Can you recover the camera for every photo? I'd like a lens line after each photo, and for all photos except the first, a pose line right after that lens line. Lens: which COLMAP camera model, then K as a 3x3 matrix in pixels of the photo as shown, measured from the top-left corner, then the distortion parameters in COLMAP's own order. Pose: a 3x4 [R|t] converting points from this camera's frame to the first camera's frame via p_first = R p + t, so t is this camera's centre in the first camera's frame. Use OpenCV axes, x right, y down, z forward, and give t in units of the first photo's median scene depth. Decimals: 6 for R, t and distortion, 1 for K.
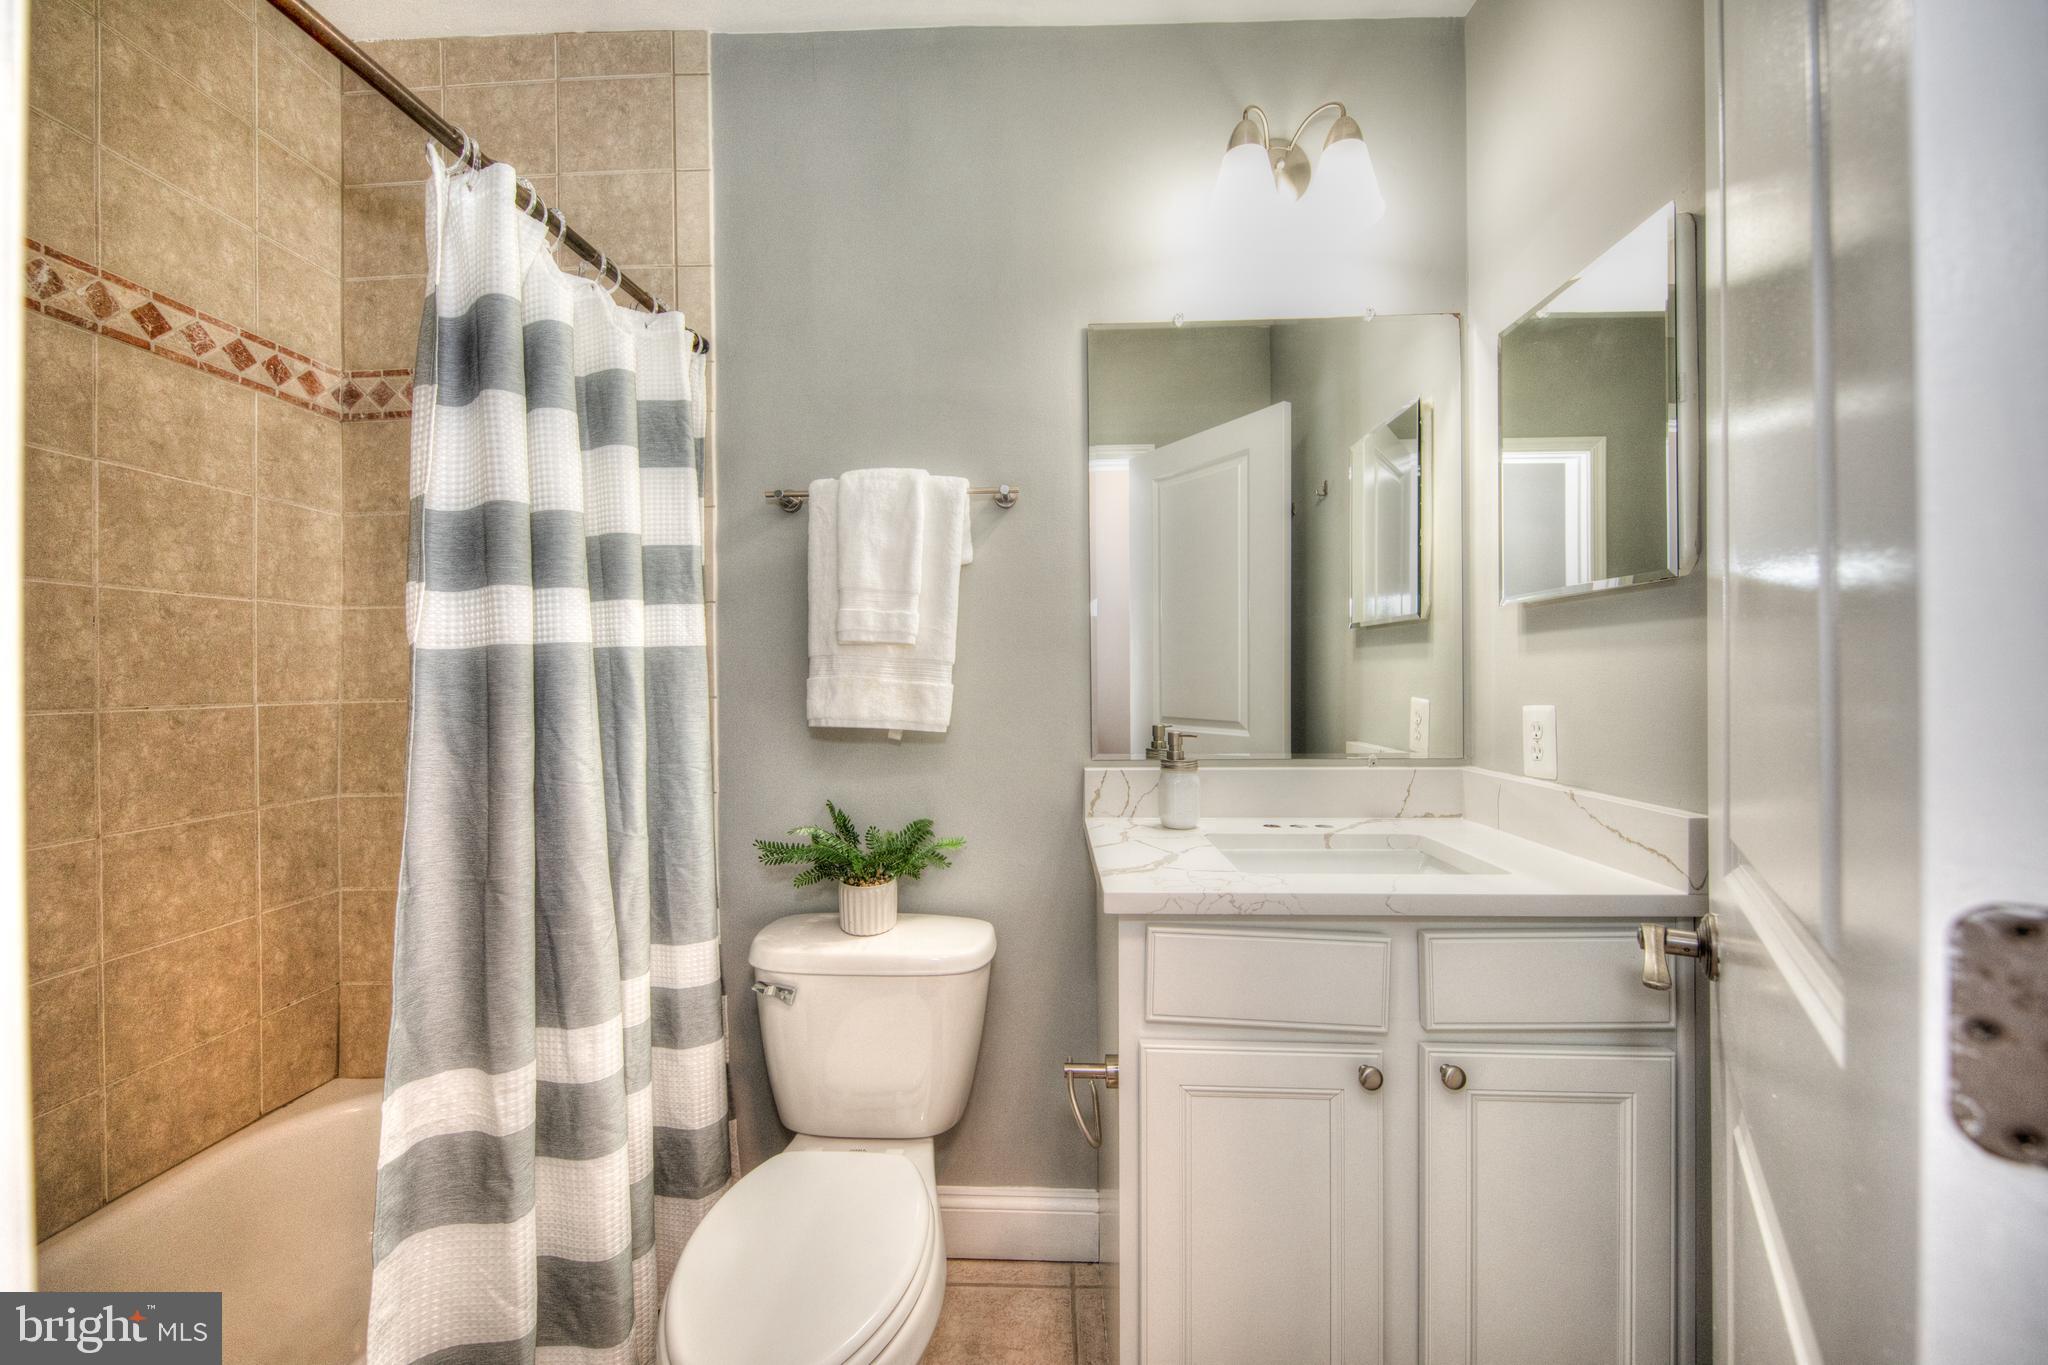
lens RADIAL K [[808.9, 0, 996.1], [0, 808.9, 677.1], [0, 0, 1]] dist [-0.001399, 0.000033]
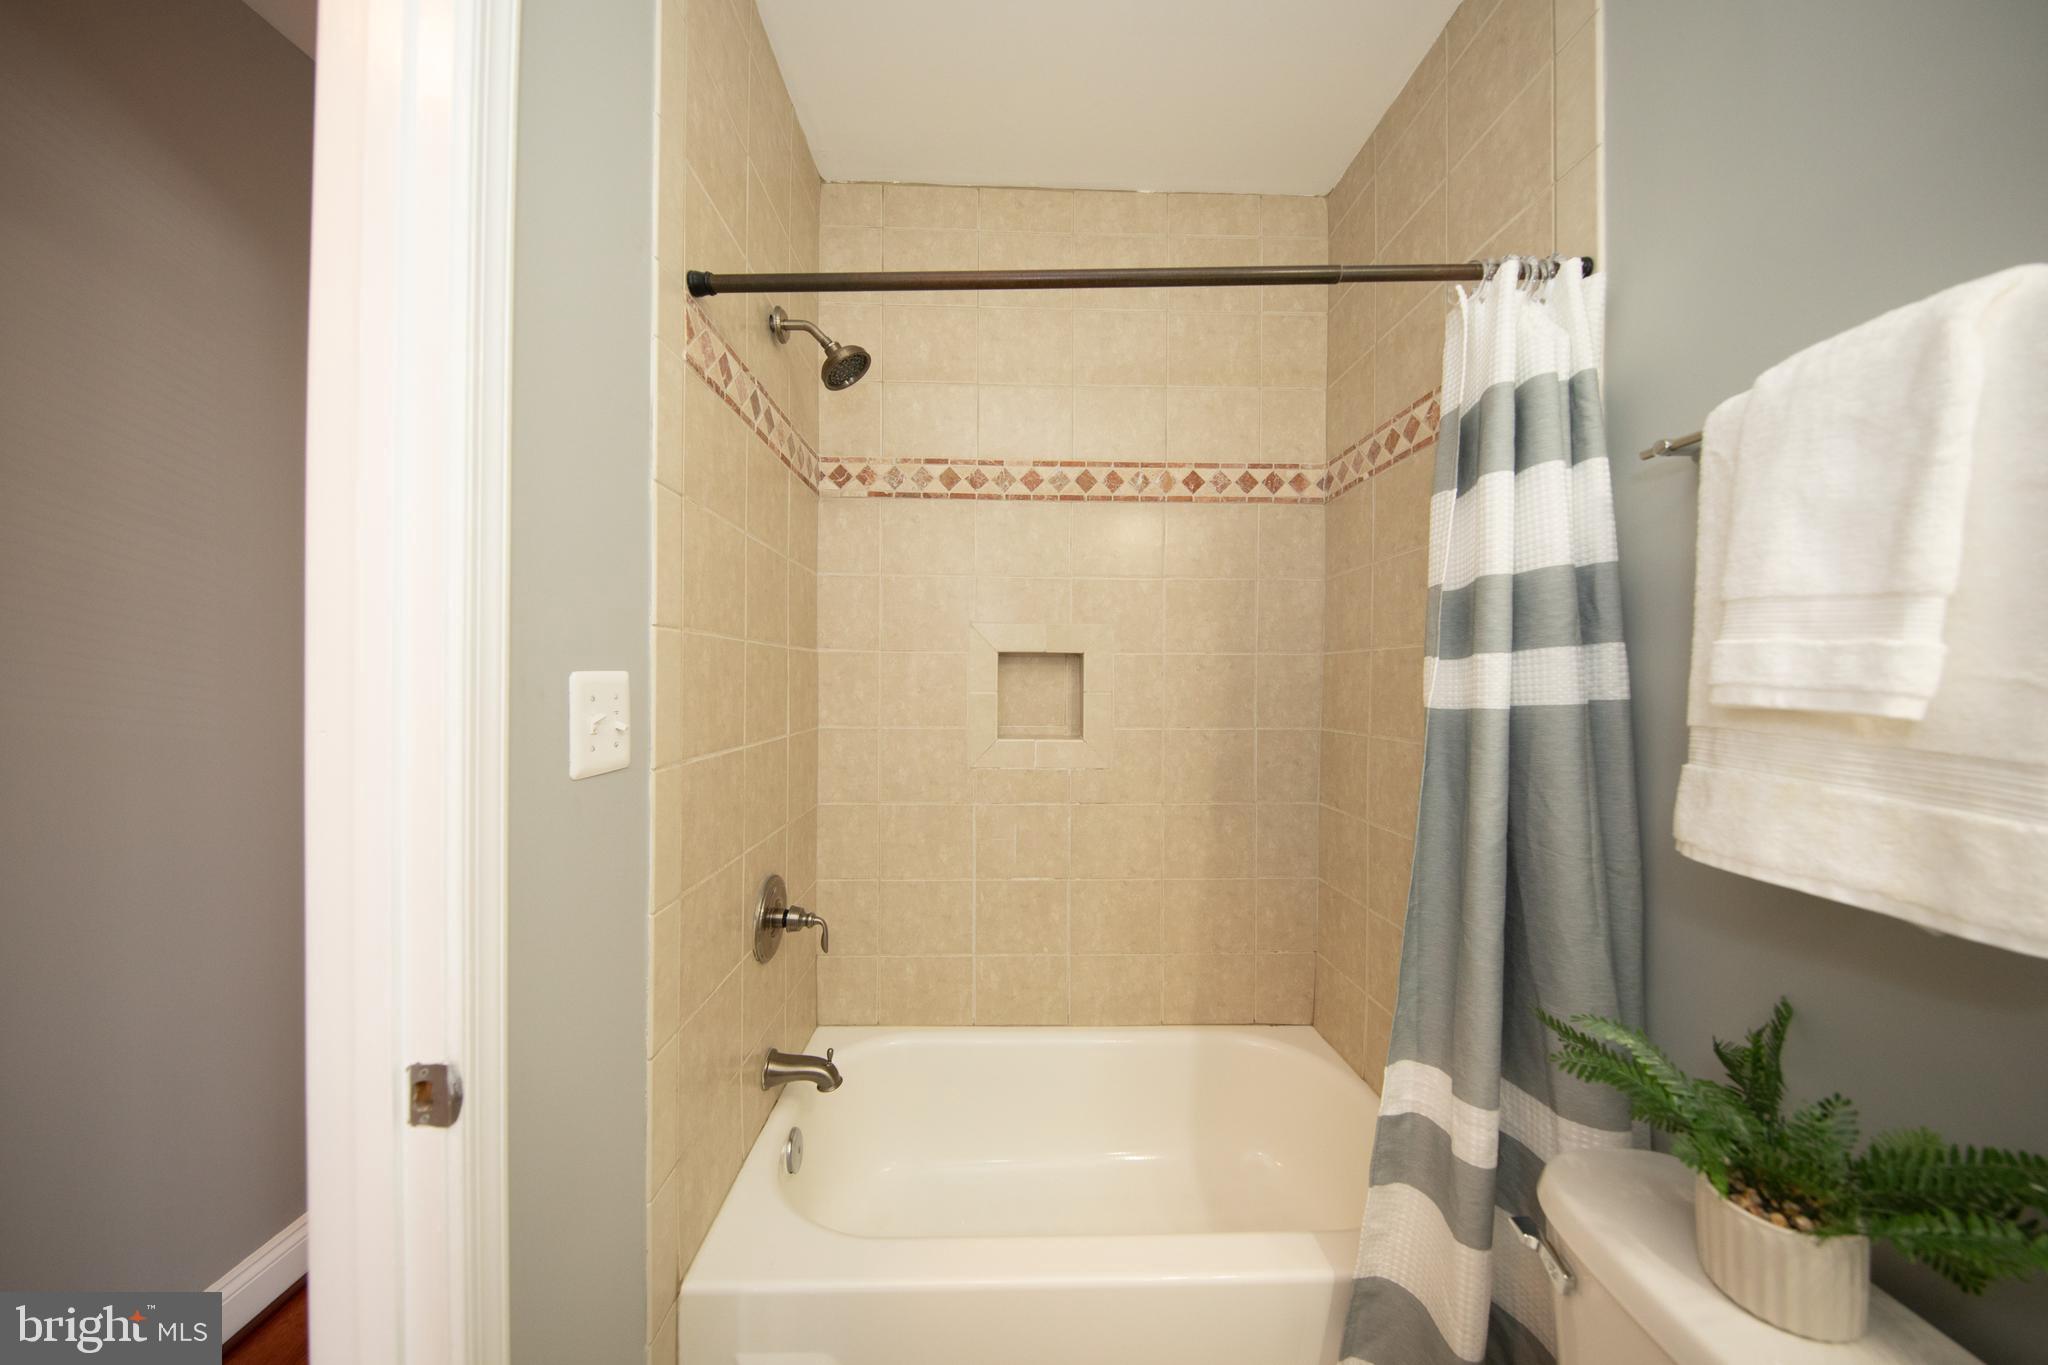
lens RADIAL K [[659.1, 0, 1020.7], [0, 659.1, 680.2], [0, 0, 1]] dist [0.015348, -0.000058]
pose [[0.090473, 0.009413, -0.995854, 0.193530], [-0.000689, 0.999956, 0.009389, -0.061253], [0.995899, -0.000163, 0.090476, 0.503719]]
